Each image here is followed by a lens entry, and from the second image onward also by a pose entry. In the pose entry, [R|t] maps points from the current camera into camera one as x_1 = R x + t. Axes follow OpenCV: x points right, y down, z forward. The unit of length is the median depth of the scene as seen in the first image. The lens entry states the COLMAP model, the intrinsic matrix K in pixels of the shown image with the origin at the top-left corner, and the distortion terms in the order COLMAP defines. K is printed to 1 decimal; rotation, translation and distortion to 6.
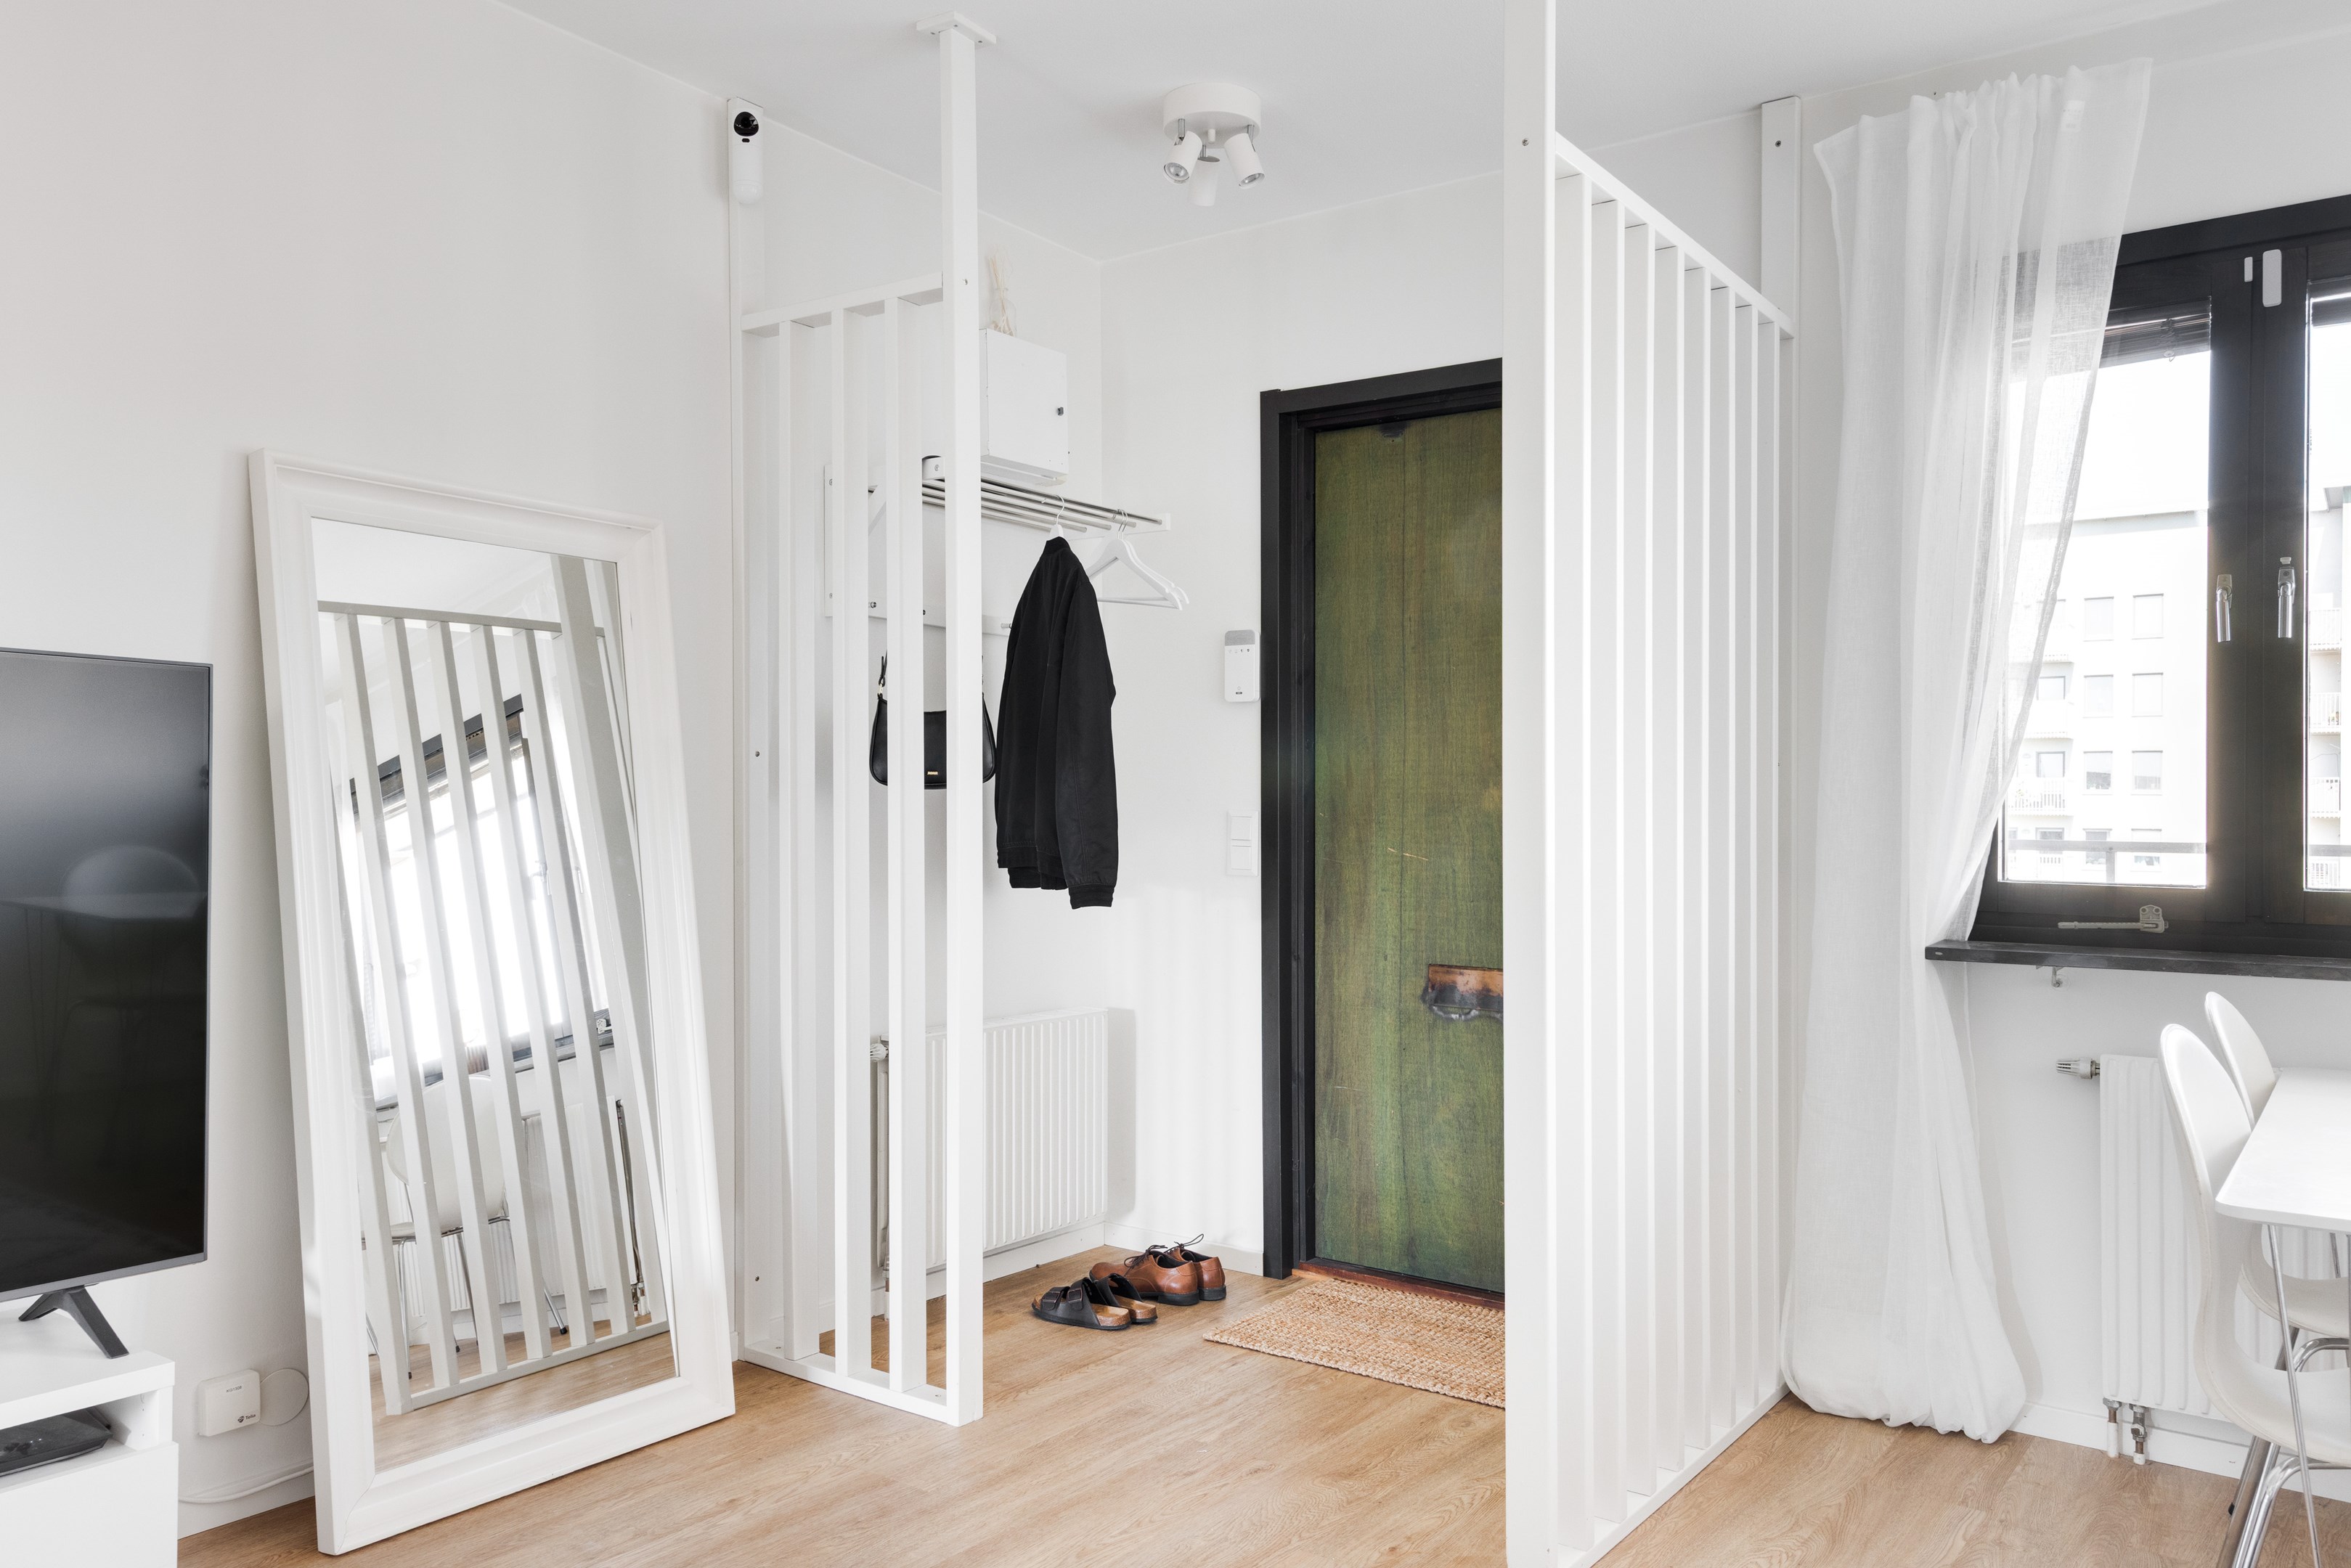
lens RADIAL K [[1749.3, 0, 972.0], [0, 1749.3, 842.1], [0, 0, 1]] dist [0.029445, -0.007620]
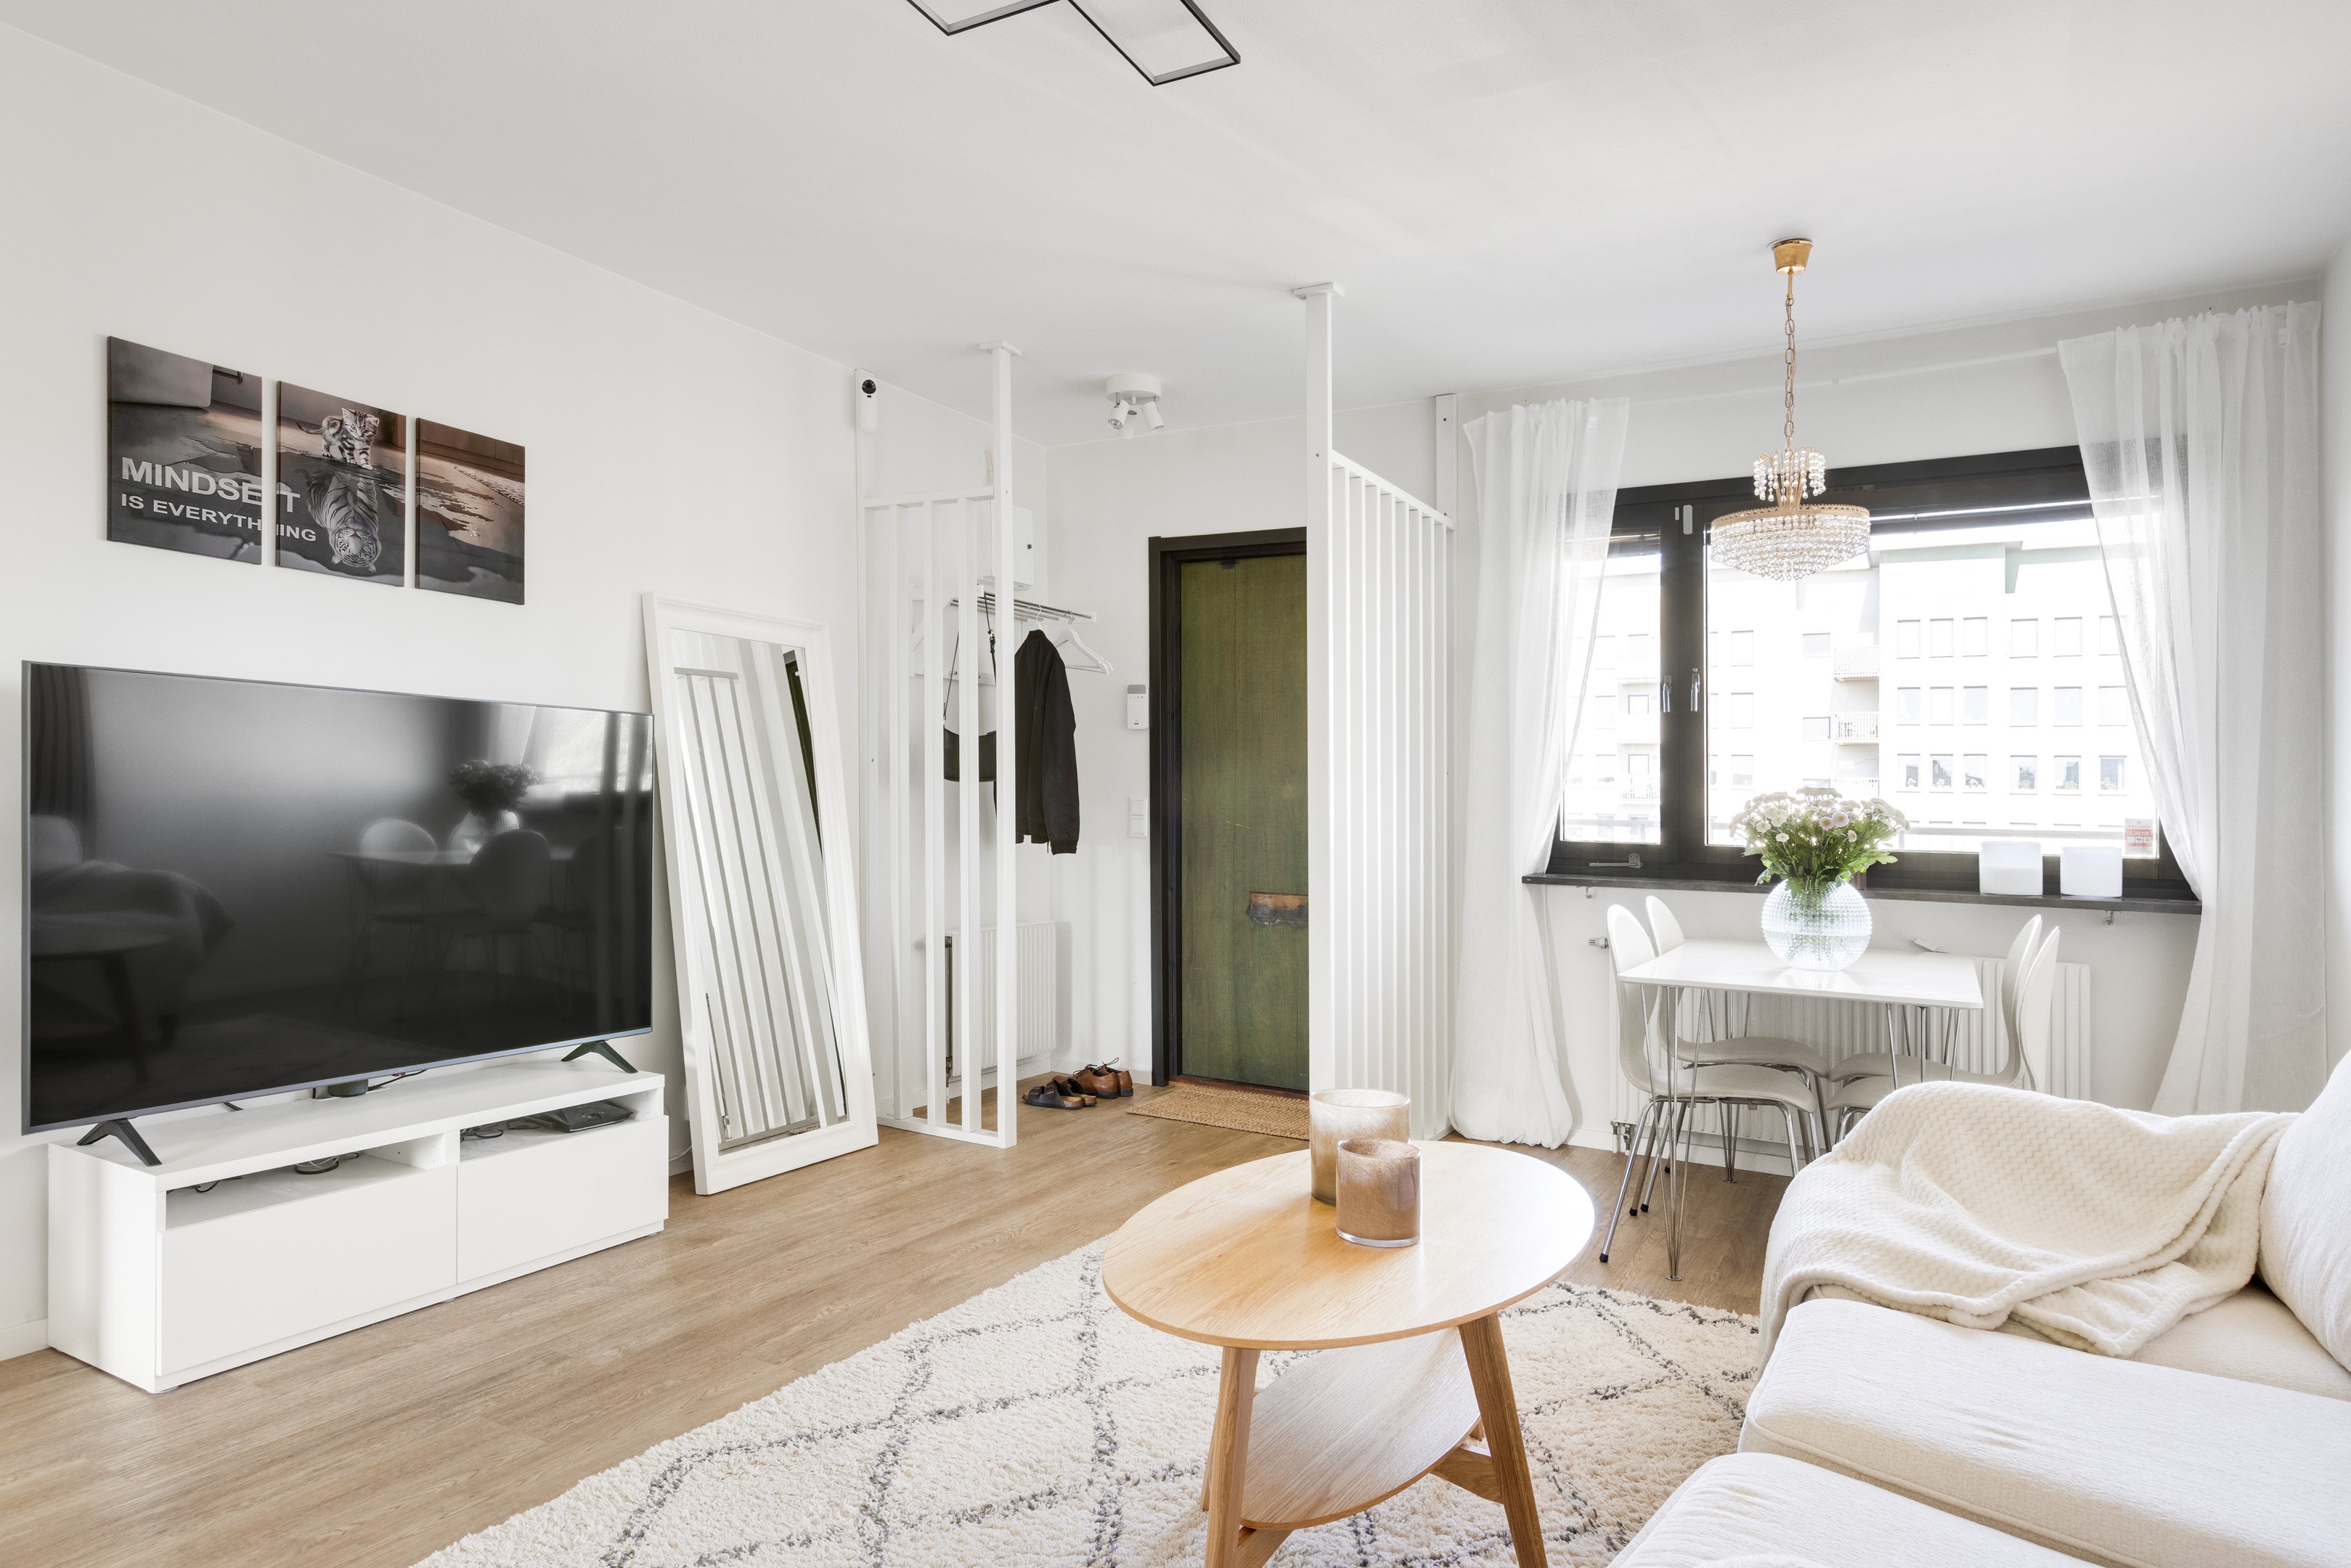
lens RADIAL K [[1502.7, 0, 1095.7], [0, 1502.7, 758.1], [0, 0, 1]] dist [0.002077, 0.000515]
pose [[0.982578, 0.014511, 0.185286, -0.167193], [-0.006469, 0.999013, -0.043939, 0.008612], [-0.185740, 0.041975, 0.981702, -0.414620]]
